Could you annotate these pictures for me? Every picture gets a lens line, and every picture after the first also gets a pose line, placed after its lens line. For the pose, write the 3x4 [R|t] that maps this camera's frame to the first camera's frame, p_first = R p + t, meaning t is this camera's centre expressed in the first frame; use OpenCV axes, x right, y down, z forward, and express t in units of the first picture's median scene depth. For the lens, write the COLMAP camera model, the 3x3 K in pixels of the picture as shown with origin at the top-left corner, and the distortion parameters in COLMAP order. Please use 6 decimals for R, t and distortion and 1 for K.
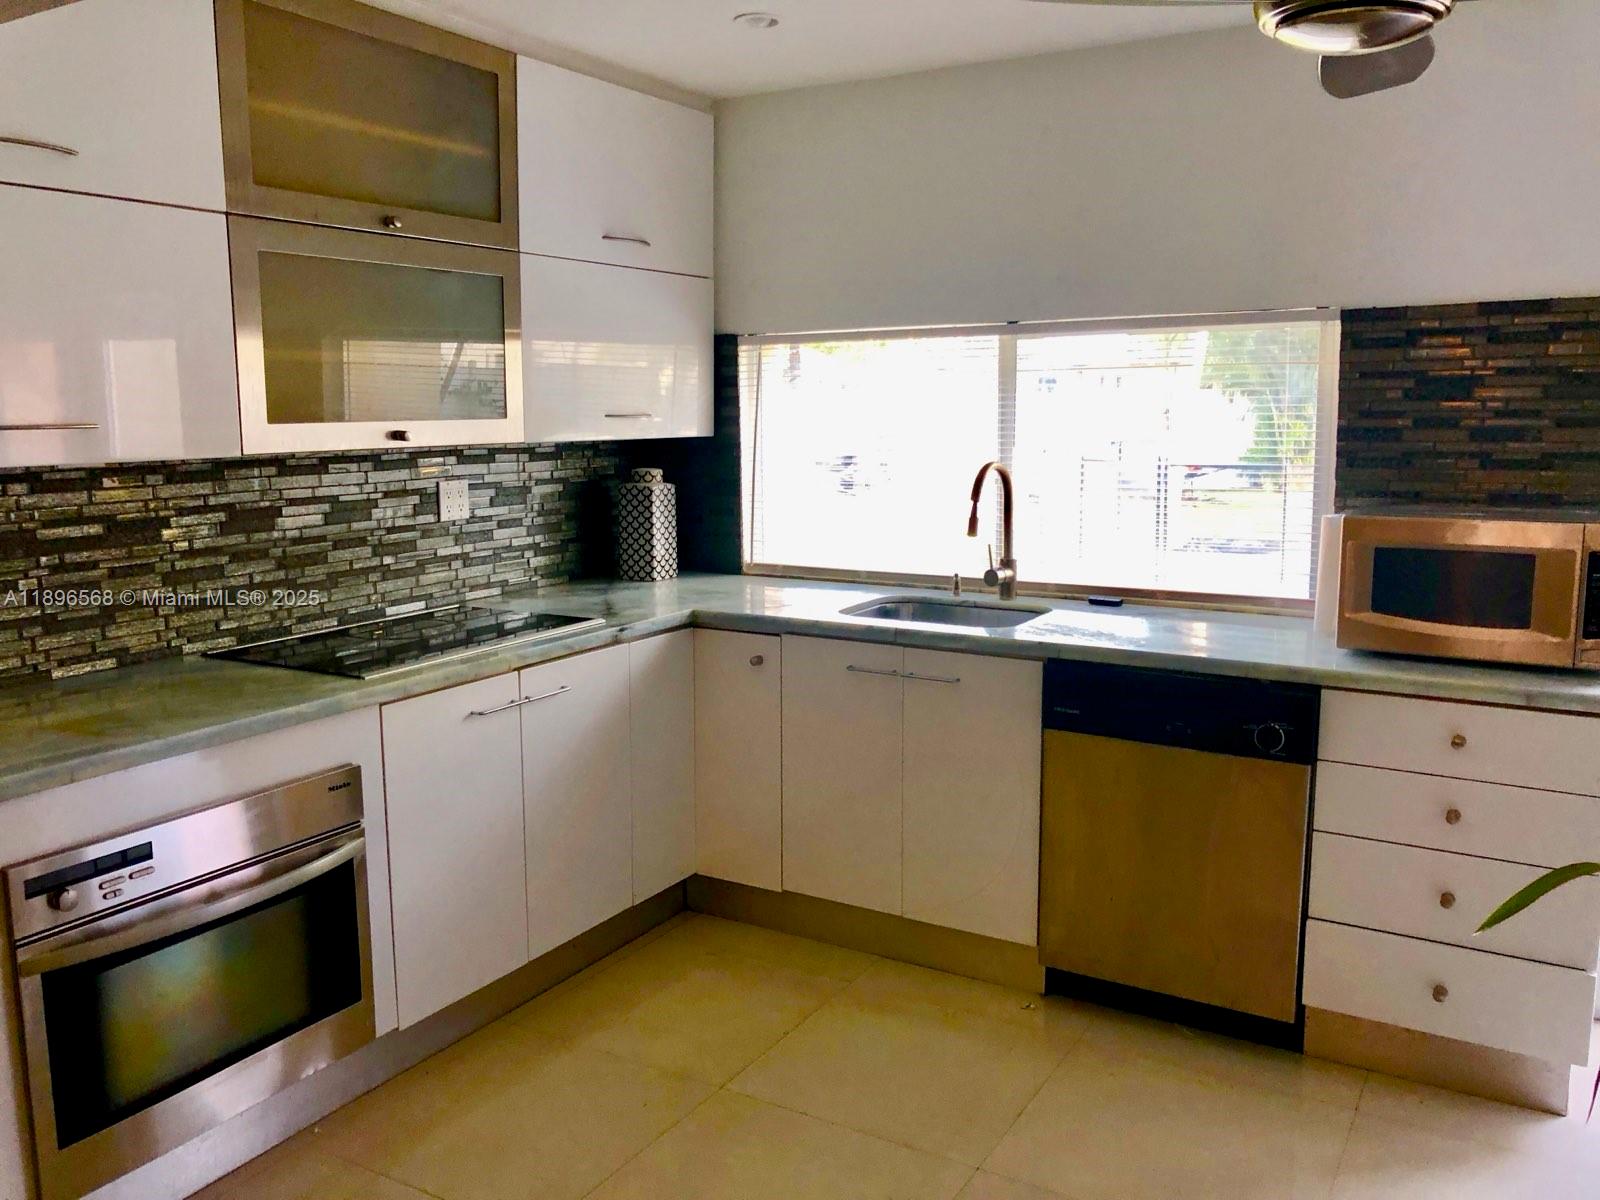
lens RADIAL K [[1323.0, 0, 799.6], [0, 1323.0, 601.6], [0, 0, 1]] dist [0.003953, -0.000321]
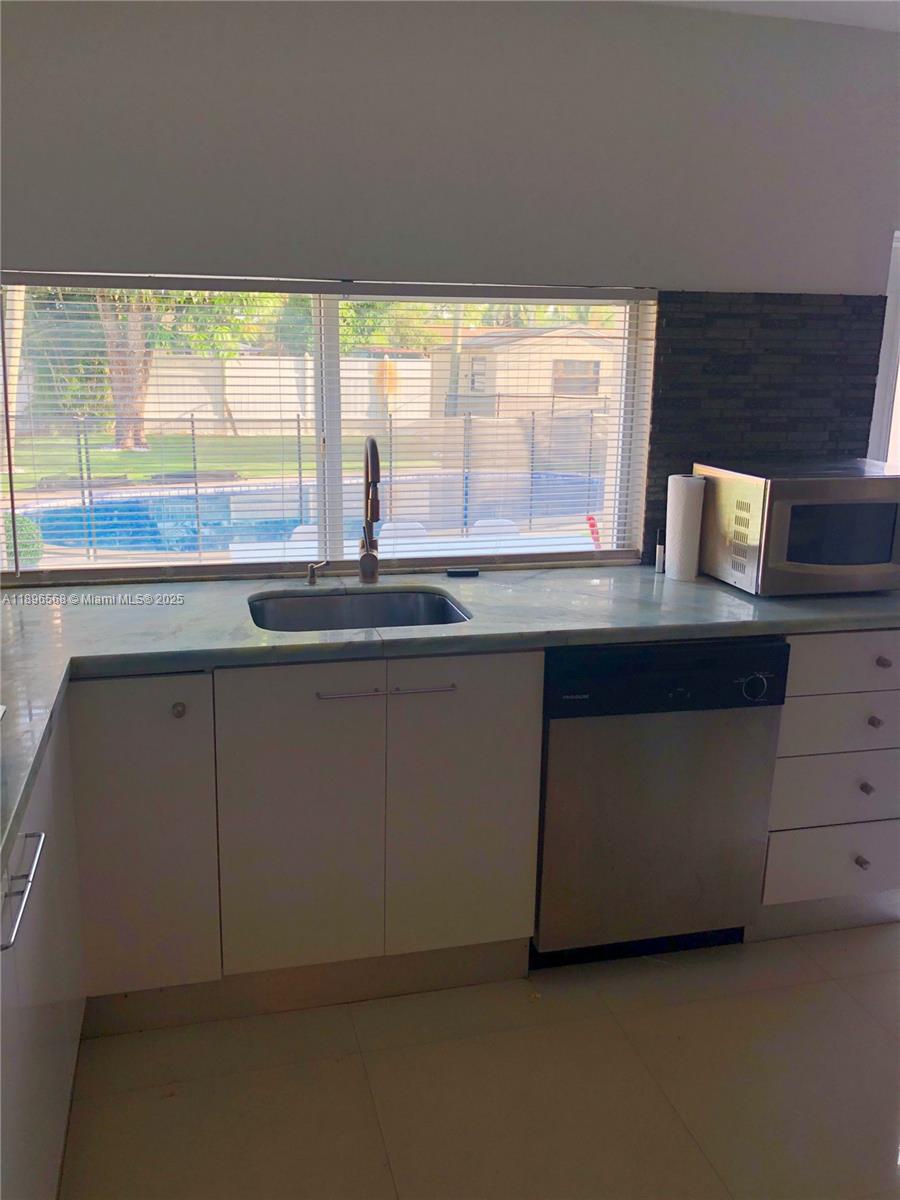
lens RADIAL K [[992.3, 0, 448.1], [0, 992.3, 595.7], [0, 0, 1]] dist [0.003953, -0.000321]
pose [[0.709623, -0.145888, 0.689313, -0.343894], [0.087737, 0.989011, 0.118996, -0.083263], [-0.699098, -0.023964, 0.714624, 0.531855]]
